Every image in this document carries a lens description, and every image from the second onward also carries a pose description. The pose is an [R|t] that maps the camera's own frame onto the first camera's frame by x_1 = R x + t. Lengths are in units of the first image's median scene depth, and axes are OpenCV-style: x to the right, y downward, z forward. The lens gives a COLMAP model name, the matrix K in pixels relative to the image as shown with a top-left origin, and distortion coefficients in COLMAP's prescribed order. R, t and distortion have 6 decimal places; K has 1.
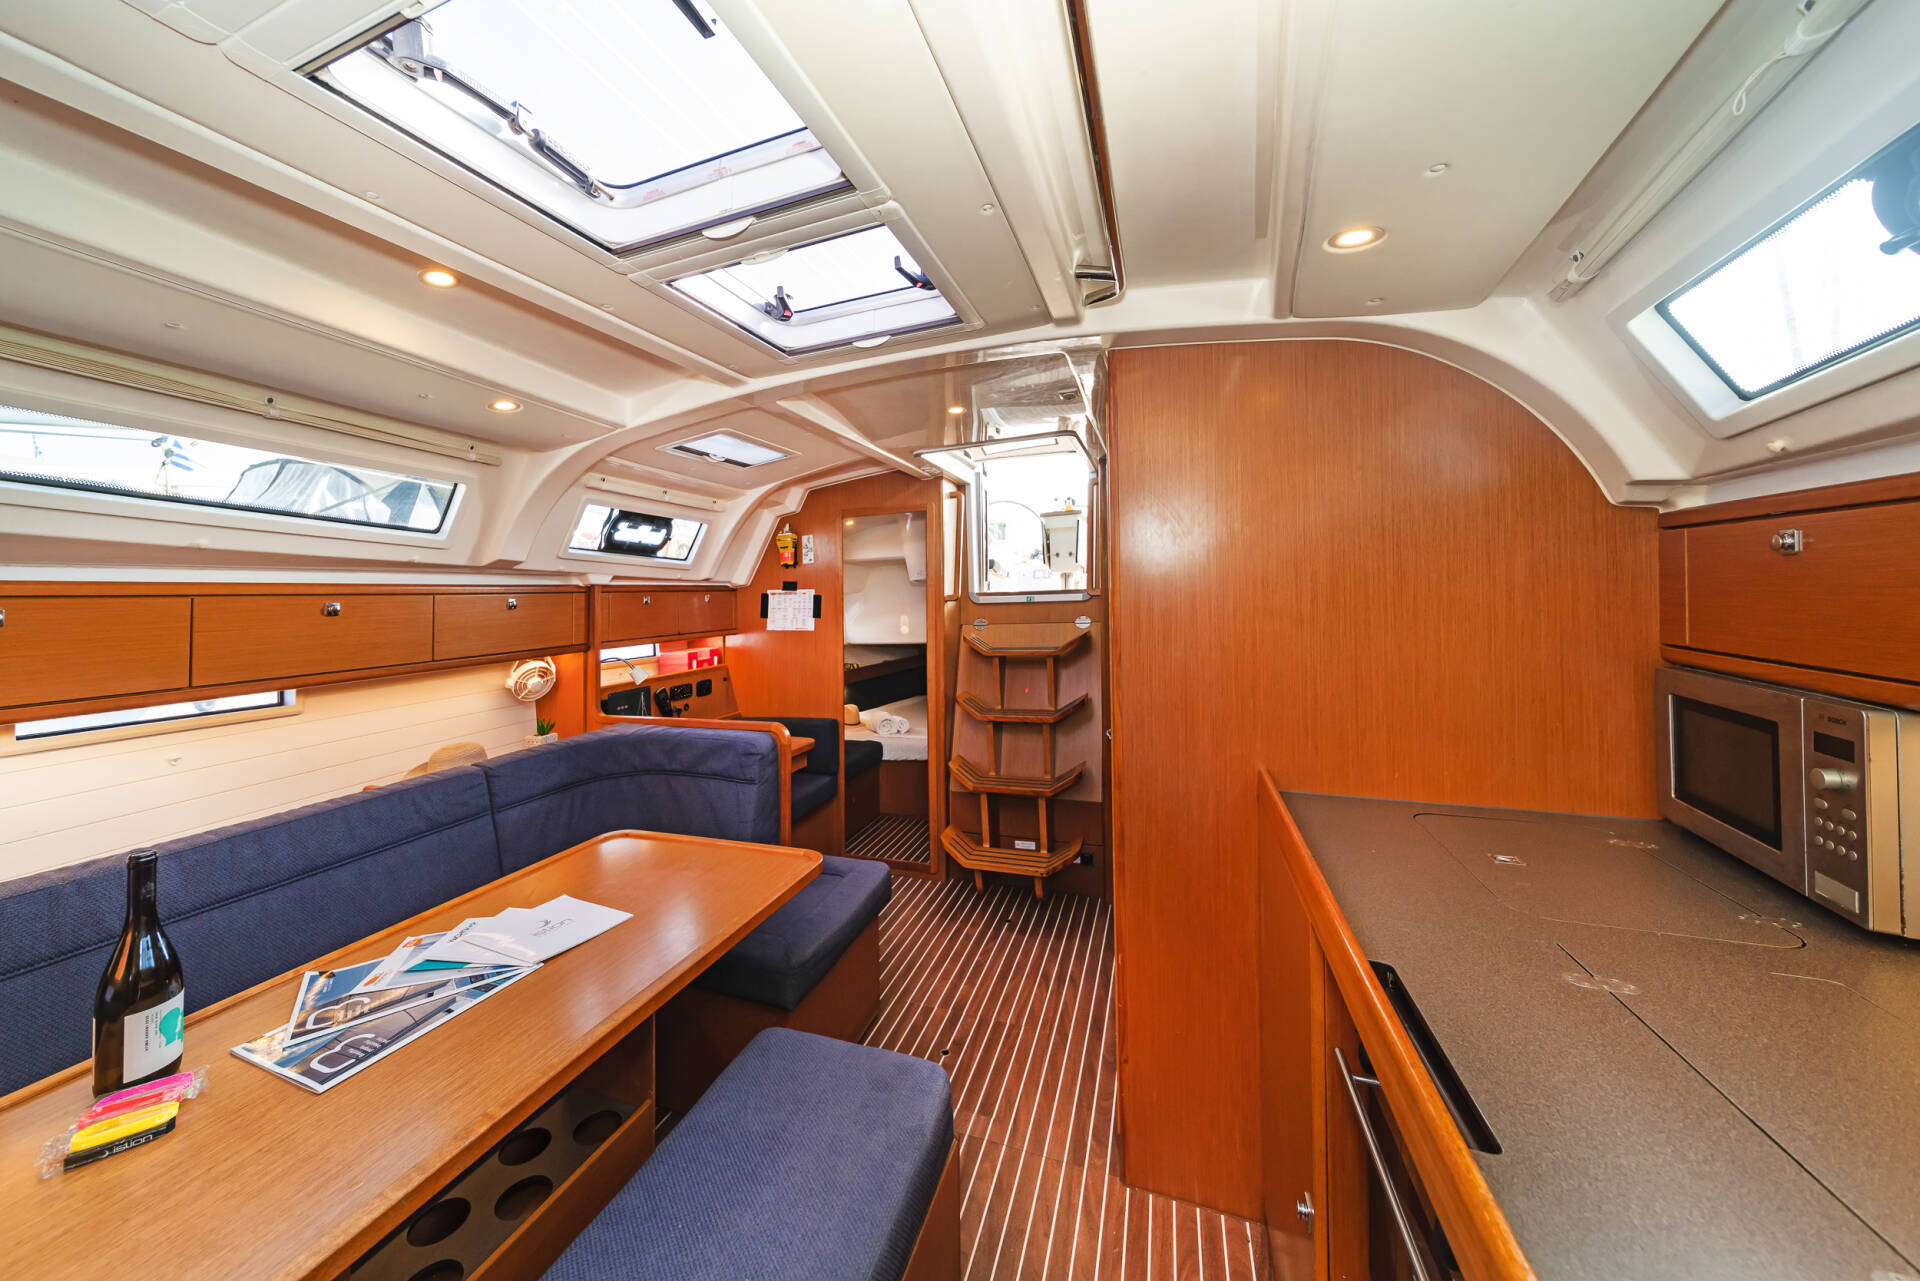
lens RADIAL K [[673.8, 0, 775.1], [0, 673.8, 631.8], [0, 0, 1]] dist [0.010561, -0.000114]
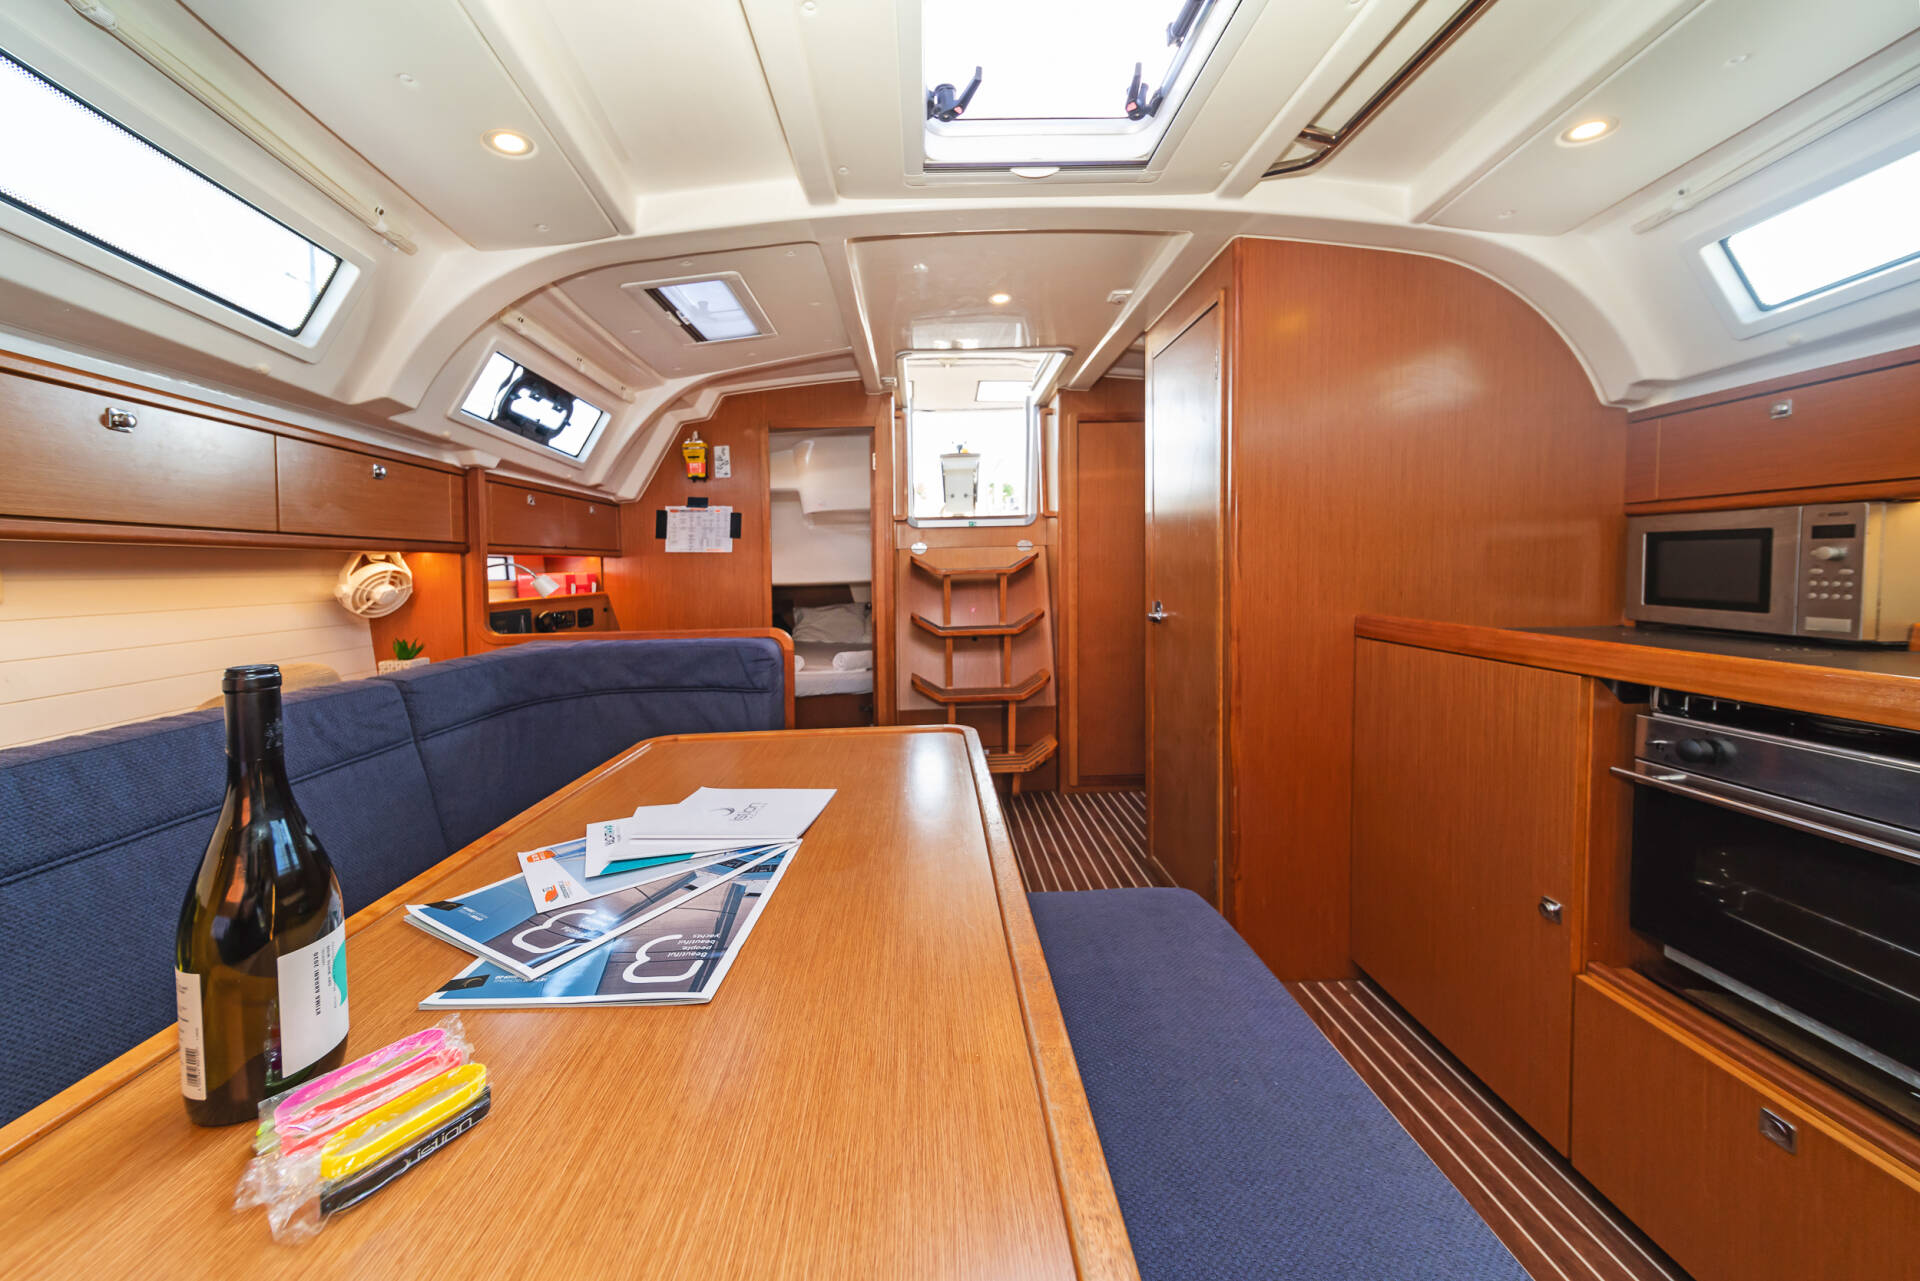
lens RADIAL K [[692.4, 0, 949.1], [0, 692.4, 613.2], [0, 0, 1]] dist [0.008788, -0.000044]
pose [[0.907382, 0.006143, 0.420262, -0.153691], [-0.030206, 0.998261, 0.050626, 0.054973], [-0.419220, -0.058632, 0.905989, 0.066165]]
